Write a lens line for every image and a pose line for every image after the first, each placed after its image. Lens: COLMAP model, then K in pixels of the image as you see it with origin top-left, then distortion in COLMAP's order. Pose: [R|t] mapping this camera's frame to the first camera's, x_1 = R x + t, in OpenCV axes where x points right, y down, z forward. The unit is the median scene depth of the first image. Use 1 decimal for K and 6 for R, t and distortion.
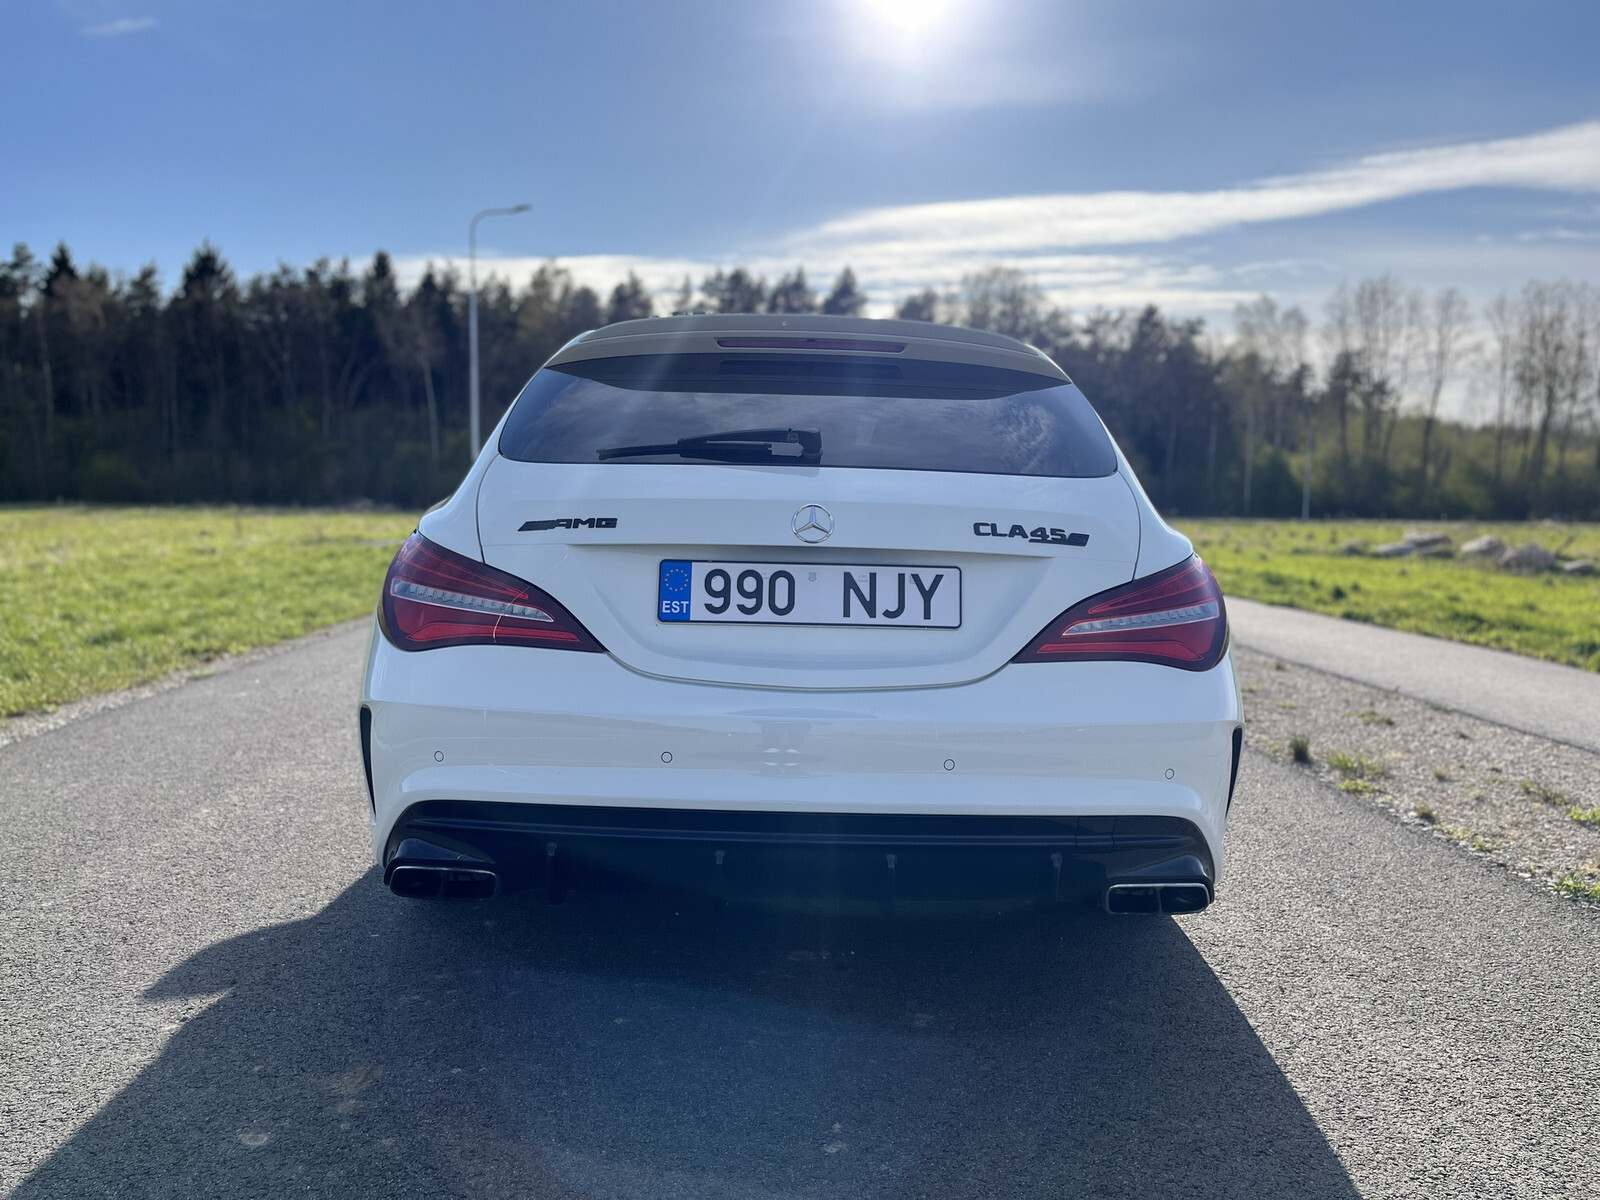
lens RADIAL K [[1234.0, 0, 800.0], [0, 1234.0, 600.0], [0, 0, 1]] dist [0.066891, -0.087865]
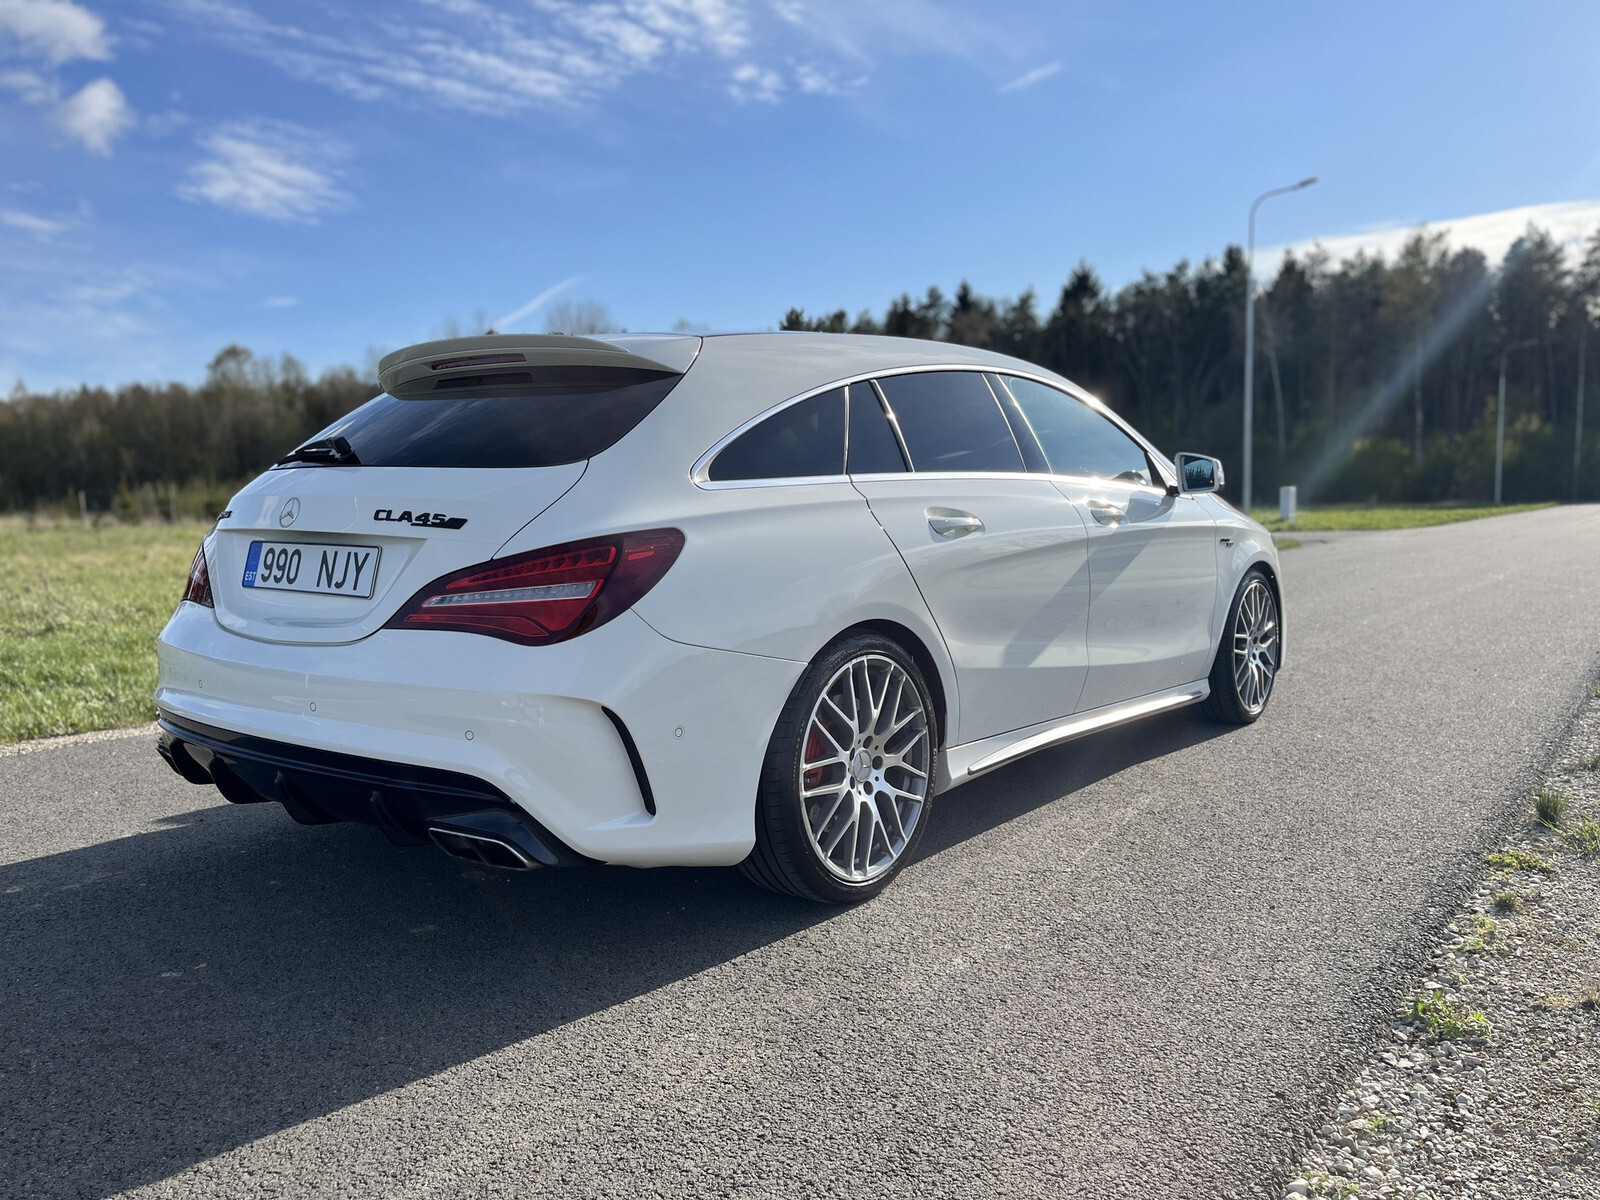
lens RADIAL K [[1245.5, 0, 808.9], [0, 1245.5, 605.4], [0, 0, 1]] dist [0.064024, -0.100543]
pose [[0.769223, 0.031953, -0.638181, 0.050010], [-0.027795, 0.999477, 0.016539, -0.000080], [0.638376, 0.005016, 0.769708, 0.013690]]
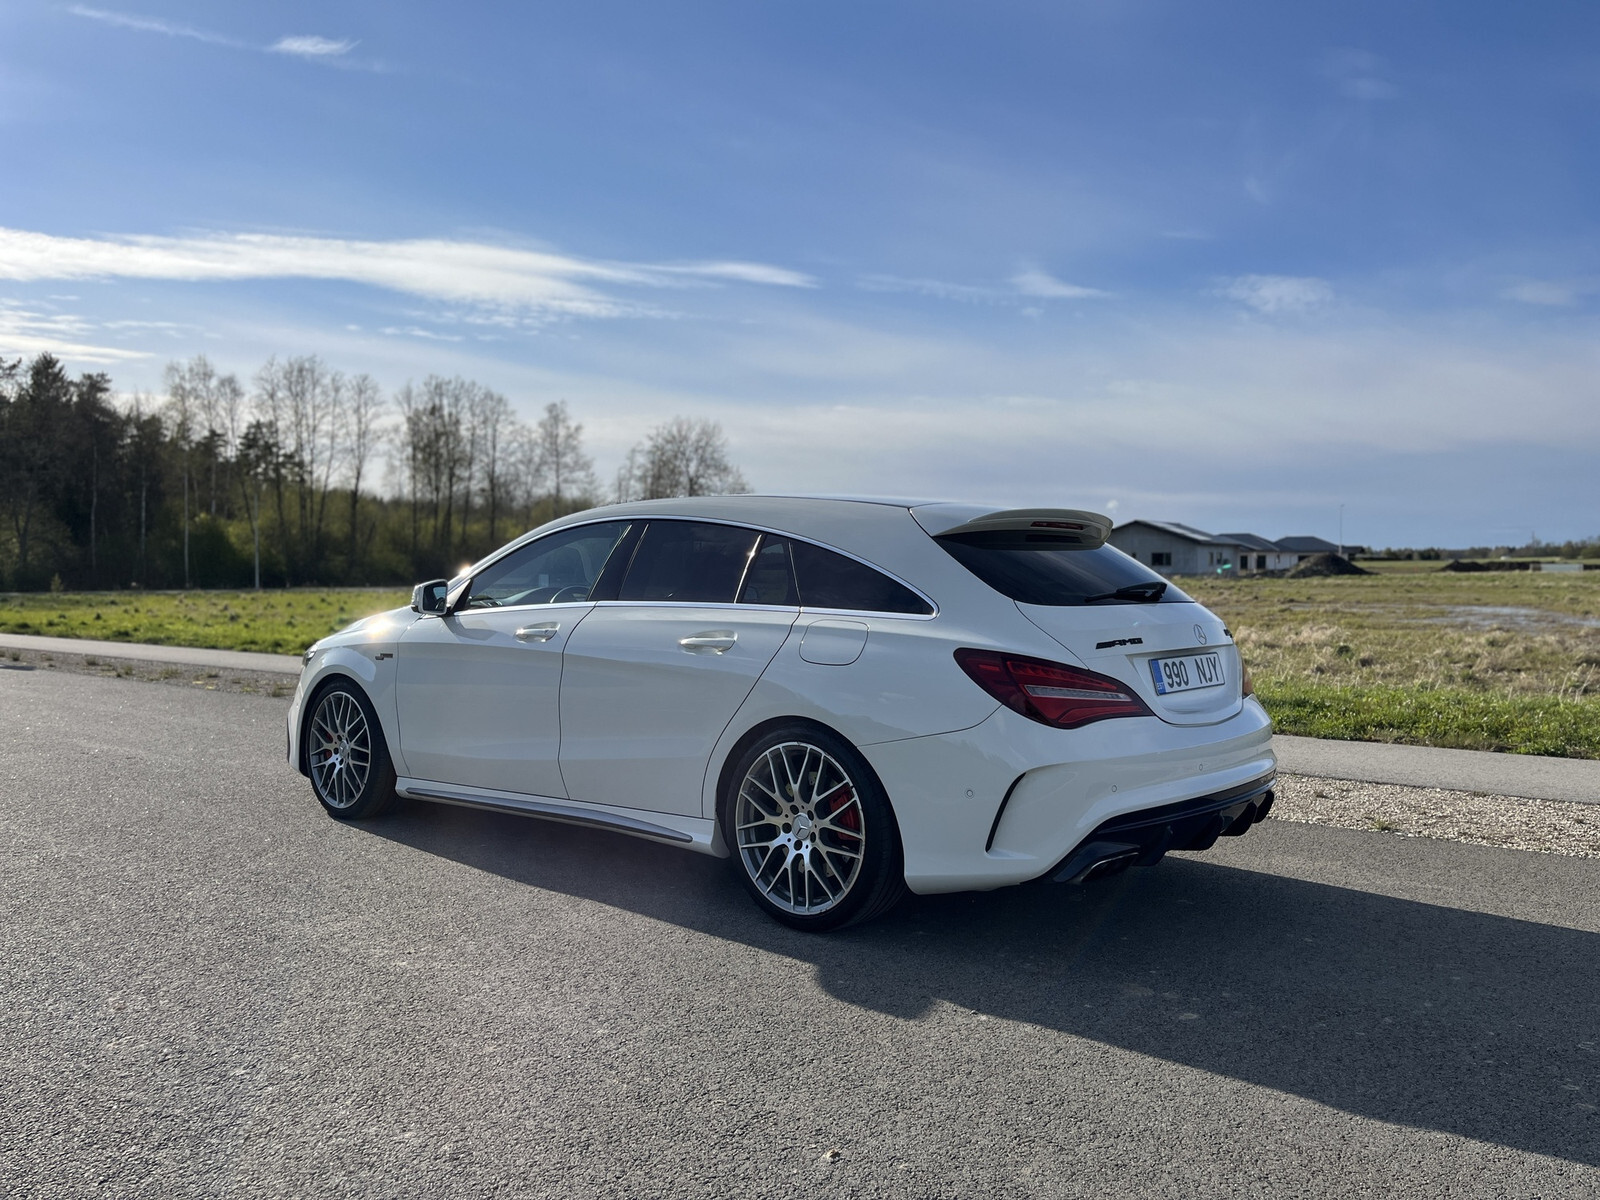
lens RADIAL K [[1225.5, 0, 829.5], [0, 1225.5, 582.1], [0, 0, 1]] dist [0.003094, -0.001490]
pose [[0.649974, -0.024181, 0.759572, -0.070319], [0.074311, 0.996726, -0.031858, -0.004926], [-0.756314, 0.077151, 0.649643, 0.008398]]
